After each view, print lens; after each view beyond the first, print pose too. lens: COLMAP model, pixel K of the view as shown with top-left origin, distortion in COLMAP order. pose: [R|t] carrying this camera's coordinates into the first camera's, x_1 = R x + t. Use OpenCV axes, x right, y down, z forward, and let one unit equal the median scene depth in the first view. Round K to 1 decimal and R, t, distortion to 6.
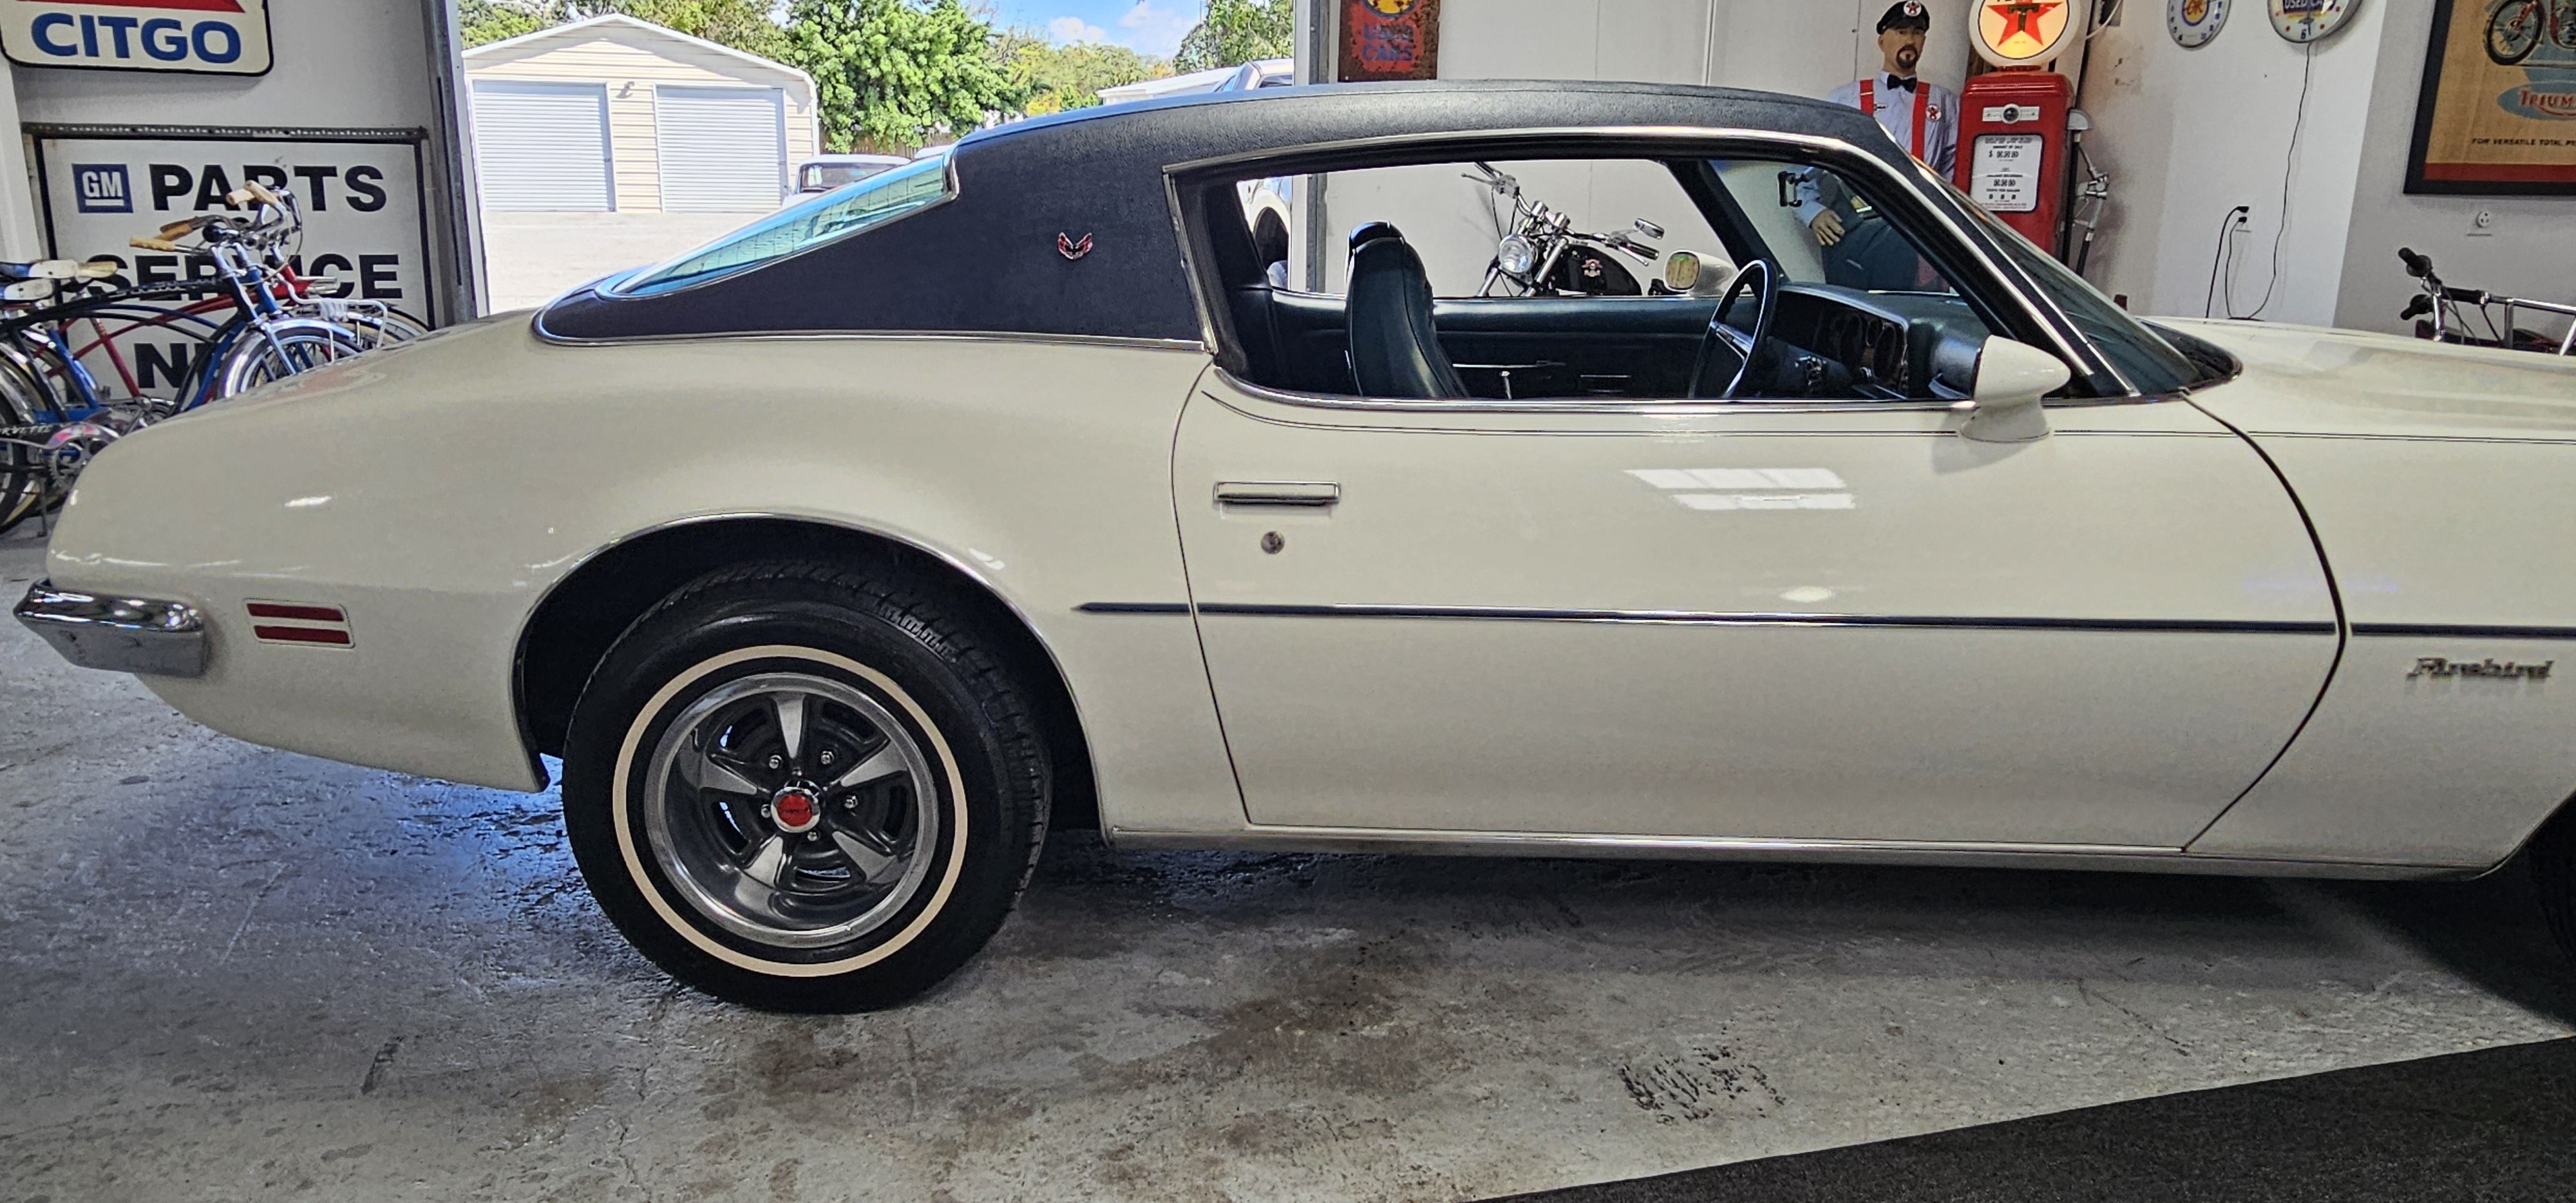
lens RADIAL K [[1703.3, 0, 1272.7], [0, 1703.3, 584.7], [0, 0, 1]] dist [0.000621, -0.000378]
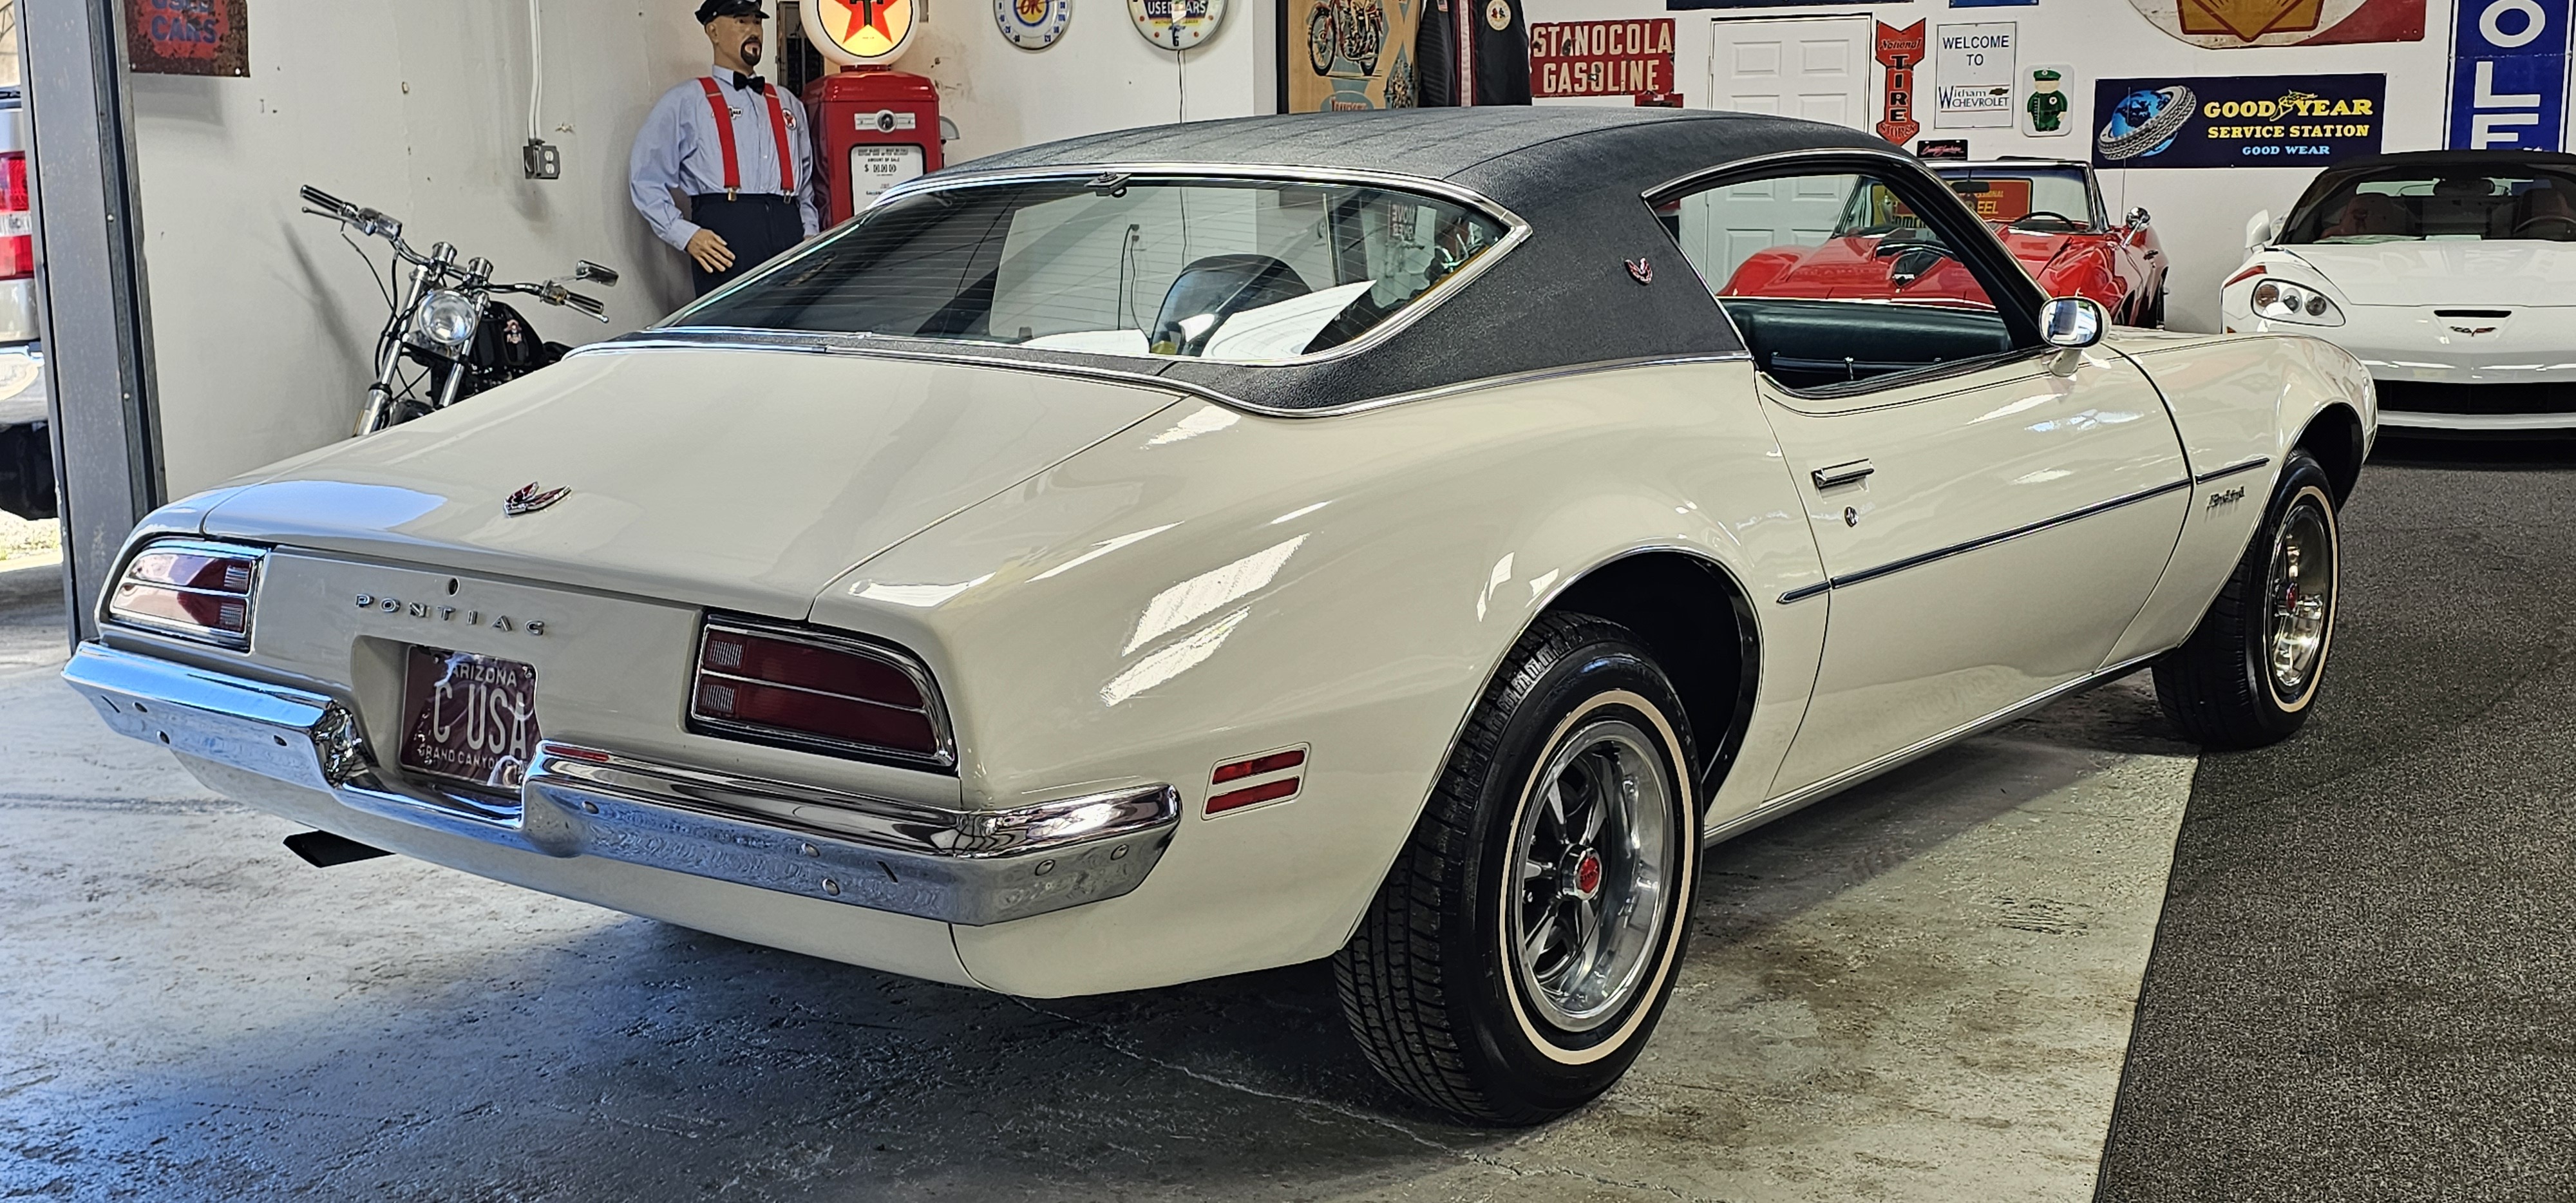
lens RADIAL K [[2605.0, 0, 1295.1], [0, 2605.0, 591.4], [0, 0, 1]] dist [0.109327, -0.163528]
pose [[0.595737, -0.145909, 0.789815, -1.317595], [0.213468, 0.976757, 0.019431, -0.073093], [-0.774292, 0.157025, 0.613037, 0.192722]]
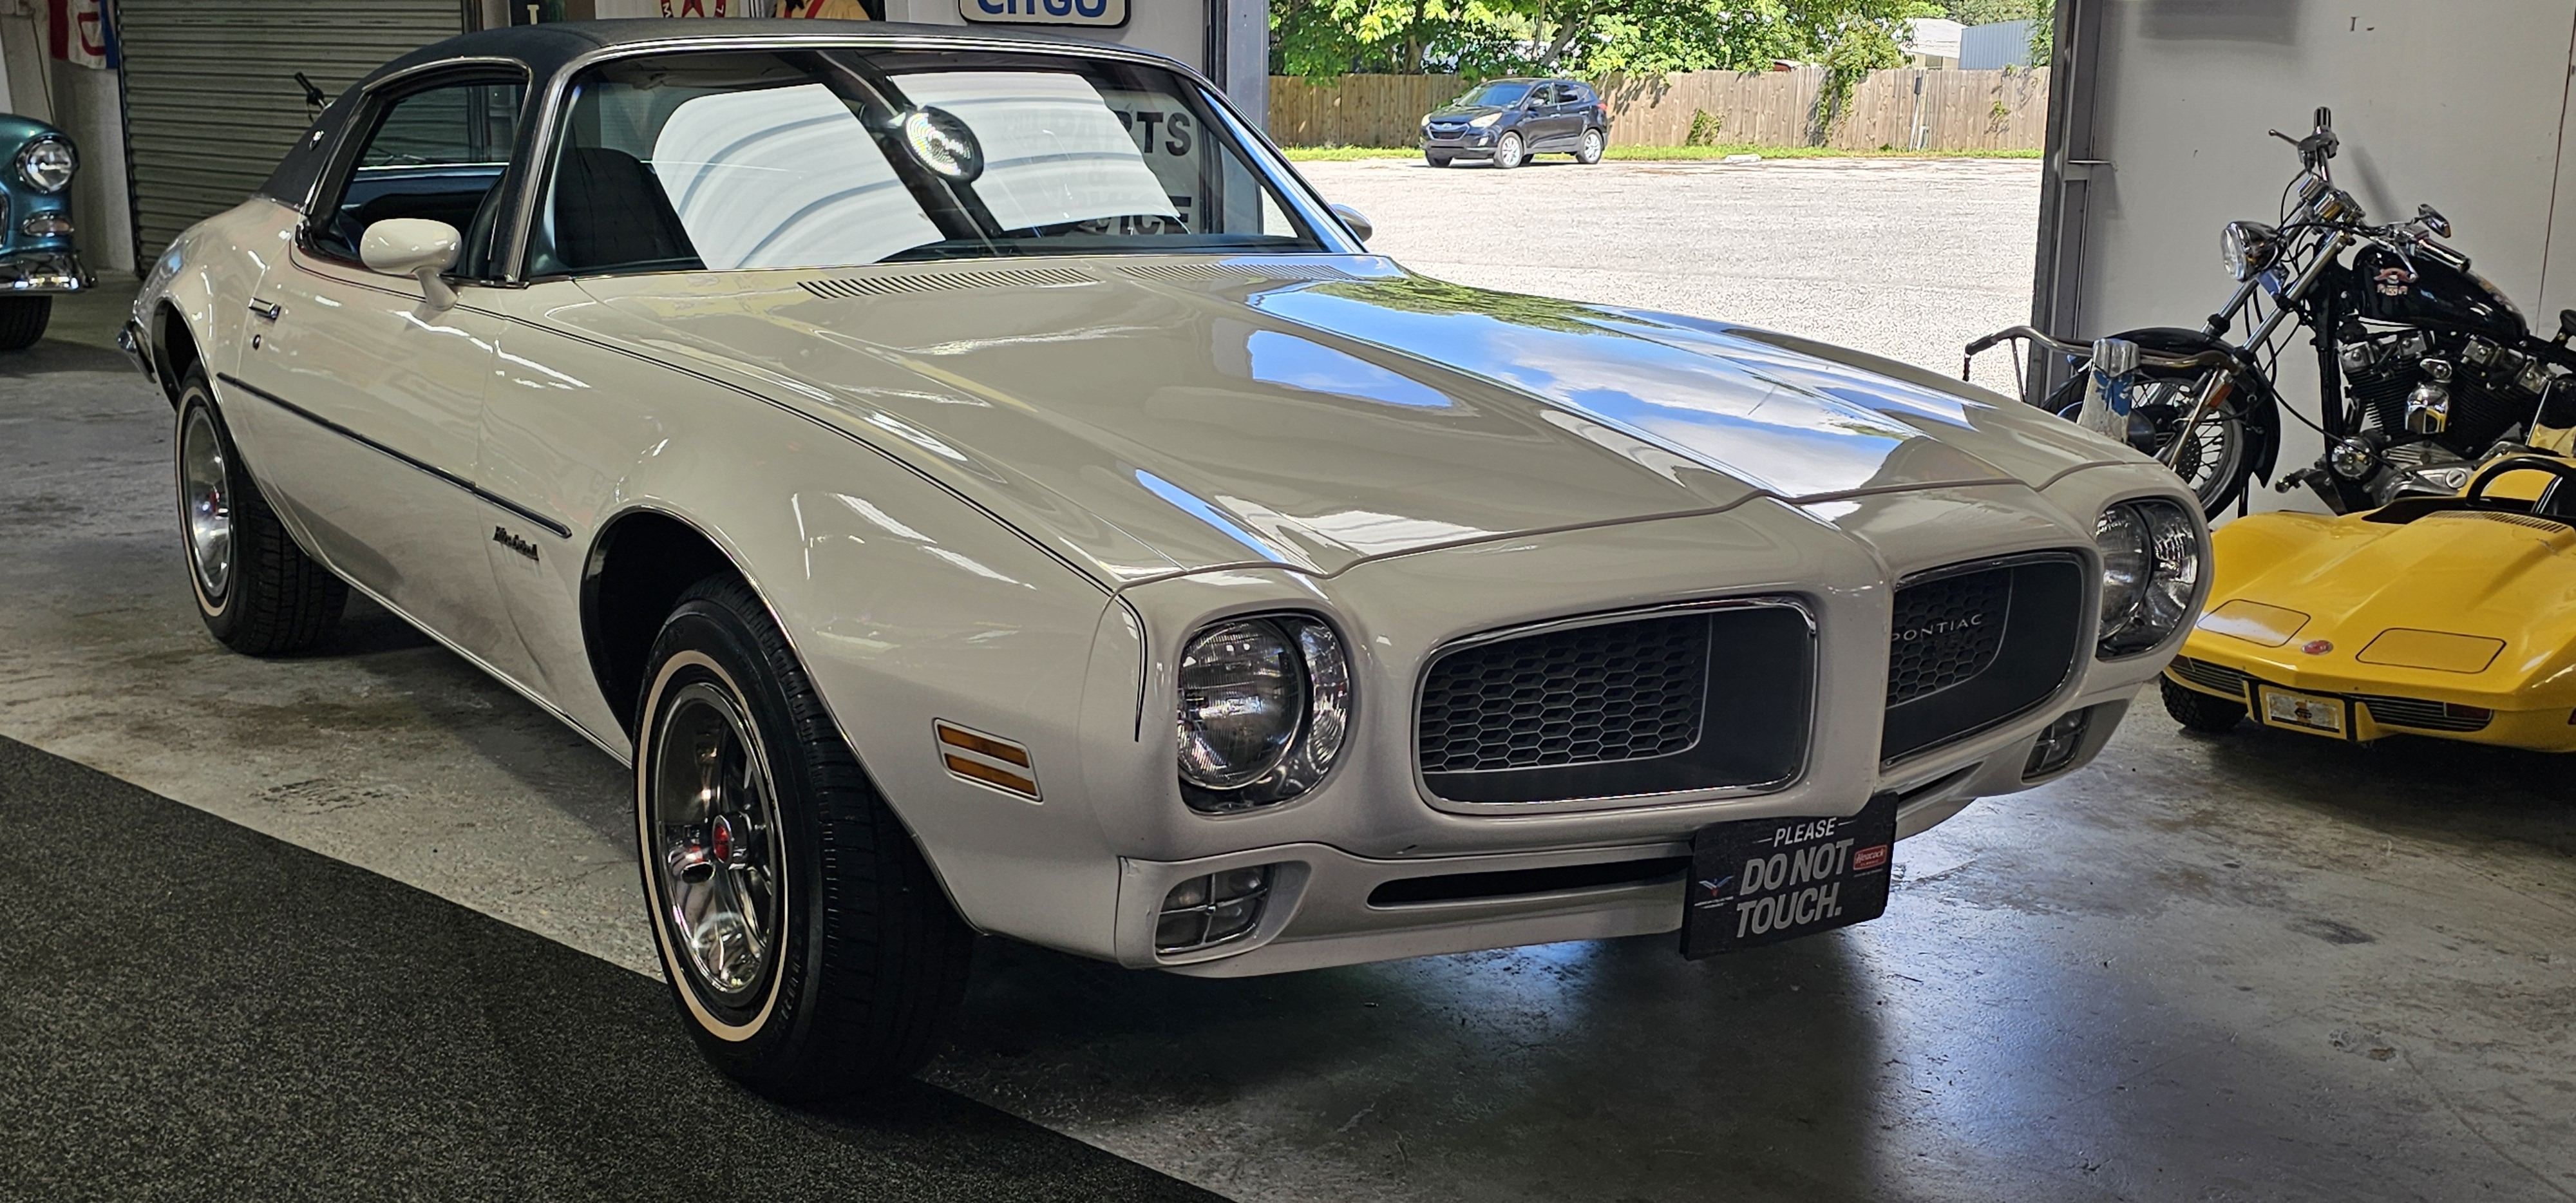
lens RADIAL K [[2605.0, 0, 1295.1], [0, 2605.0, 591.4], [0, 0, 1]] dist [0.109327, -0.163528]
pose [[0.572439, 0.154155, -0.805326, 1.933066], [-0.210724, 0.976838, 0.037199, -0.071940], [0.792407, 0.148407, 0.591664, 0.335450]]
